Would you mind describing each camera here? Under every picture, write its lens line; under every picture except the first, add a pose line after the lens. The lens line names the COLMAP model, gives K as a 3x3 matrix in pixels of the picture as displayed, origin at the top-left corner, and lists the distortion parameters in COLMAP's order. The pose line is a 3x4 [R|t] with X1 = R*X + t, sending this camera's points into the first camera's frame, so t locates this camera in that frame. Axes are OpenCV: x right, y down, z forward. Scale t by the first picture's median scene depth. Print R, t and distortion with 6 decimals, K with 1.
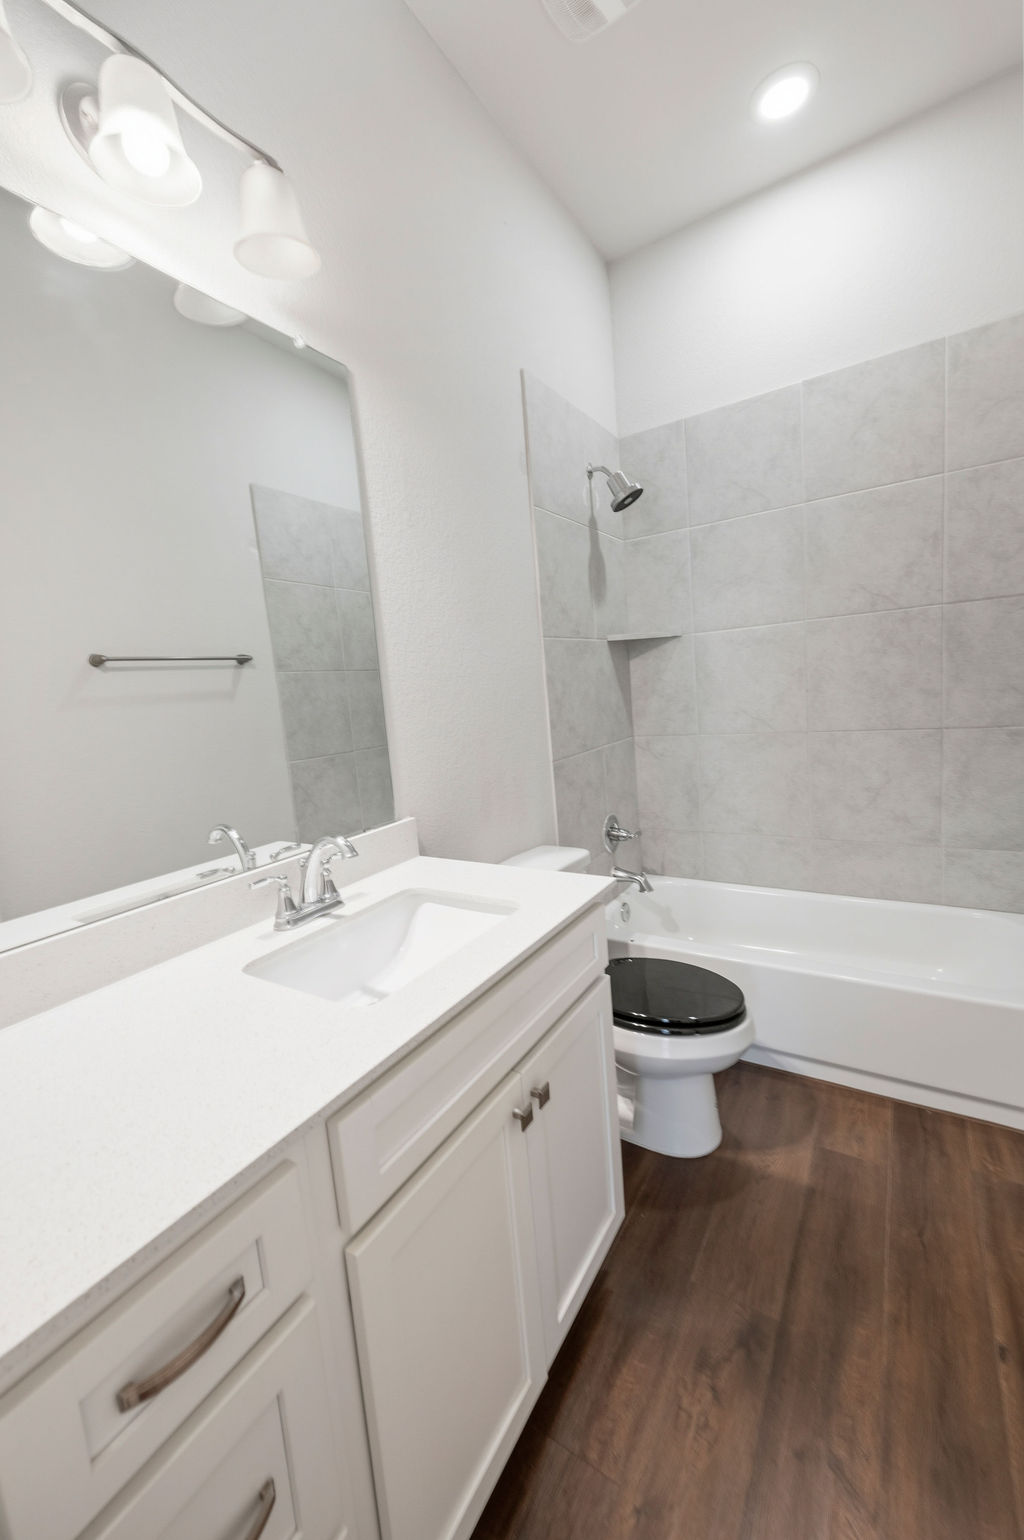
lens RADIAL K [[604.3, 0, 509.8], [0, 604.3, 767.3], [0, 0, 1]] dist [-0.000235, 0.000088]
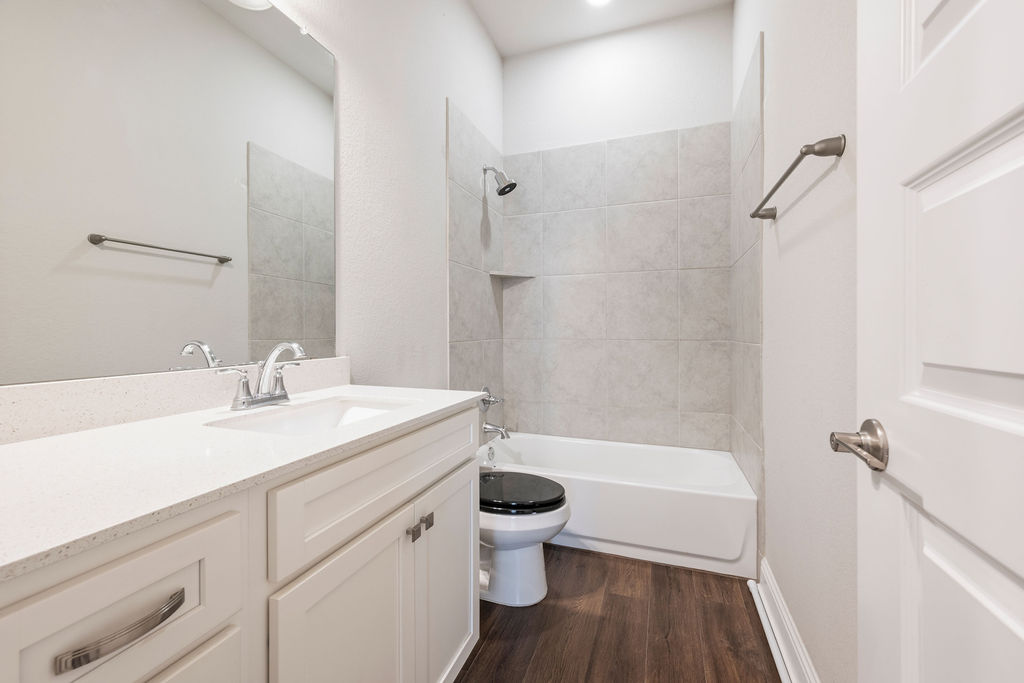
lens RADIAL K [[408.2, 0, 515.0], [0, 408.2, 333.7], [0, 0, 1]] dist [-0.000394, -0.000005]
pose [[0.971111, 0.079344, 0.225051, 0.000260], [-0.047979, 0.988766, -0.141565, 0.107097], [-0.233755, 0.126677, 0.964008, -0.016188]]
